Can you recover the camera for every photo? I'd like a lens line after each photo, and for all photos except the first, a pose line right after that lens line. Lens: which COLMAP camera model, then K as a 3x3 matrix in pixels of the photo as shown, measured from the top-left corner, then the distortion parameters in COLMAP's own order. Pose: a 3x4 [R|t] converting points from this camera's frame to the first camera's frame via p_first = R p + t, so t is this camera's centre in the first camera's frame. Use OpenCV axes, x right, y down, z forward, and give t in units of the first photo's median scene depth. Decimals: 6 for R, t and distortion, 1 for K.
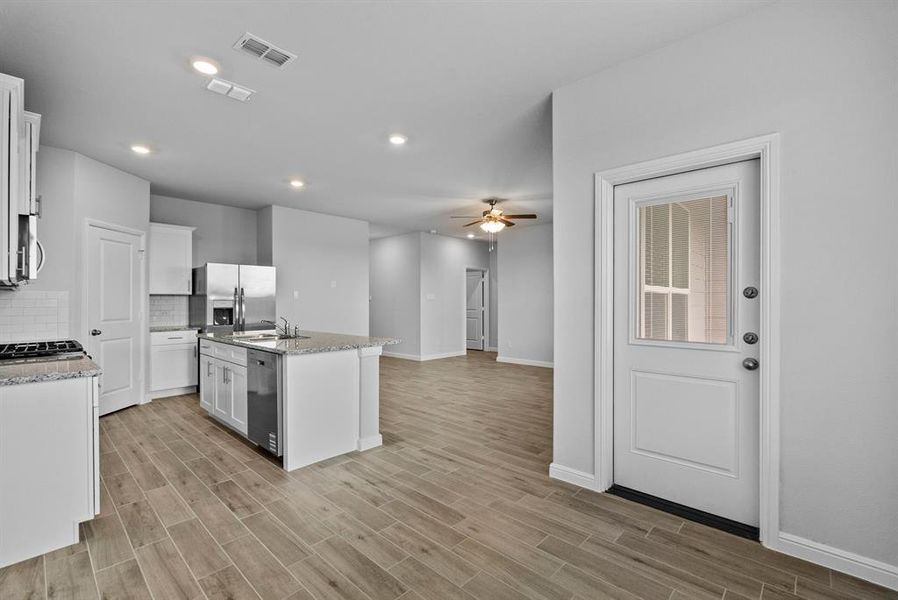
lens RADIAL K [[398.2, 0, 451.6], [0, 398.2, 302.6], [0, 0, 1]] dist [-0.005268, 0.000090]
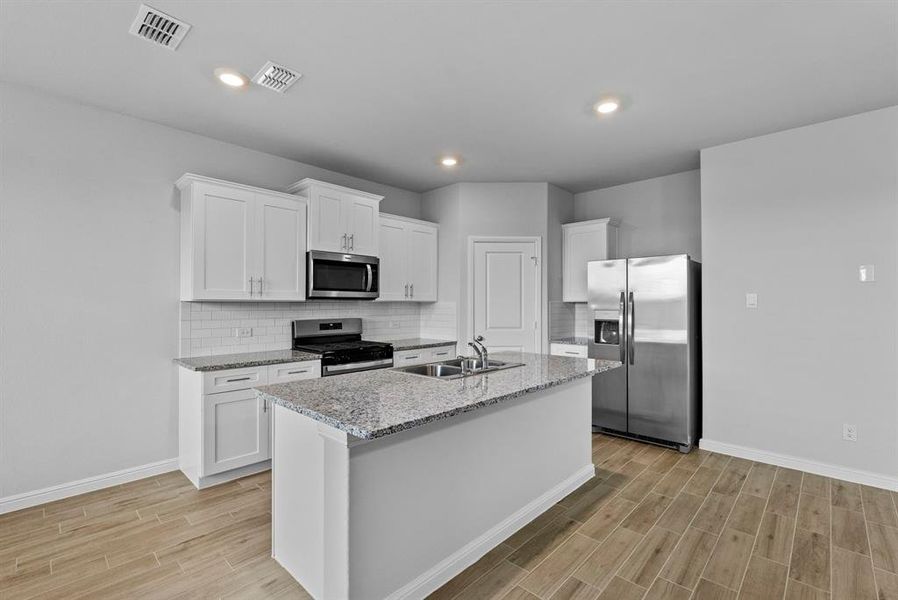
lens RADIAL K [[398.2, 0, 451.7], [0, 398.2, 299.3], [0, 0, 1]] dist [-0.005268, 0.000090]
pose [[-0.010407, -0.014578, -0.999840, 0.196349], [-0.000762, 0.999894, -0.014570, -0.015833], [0.999946, 0.000610, -0.010417, 0.859828]]
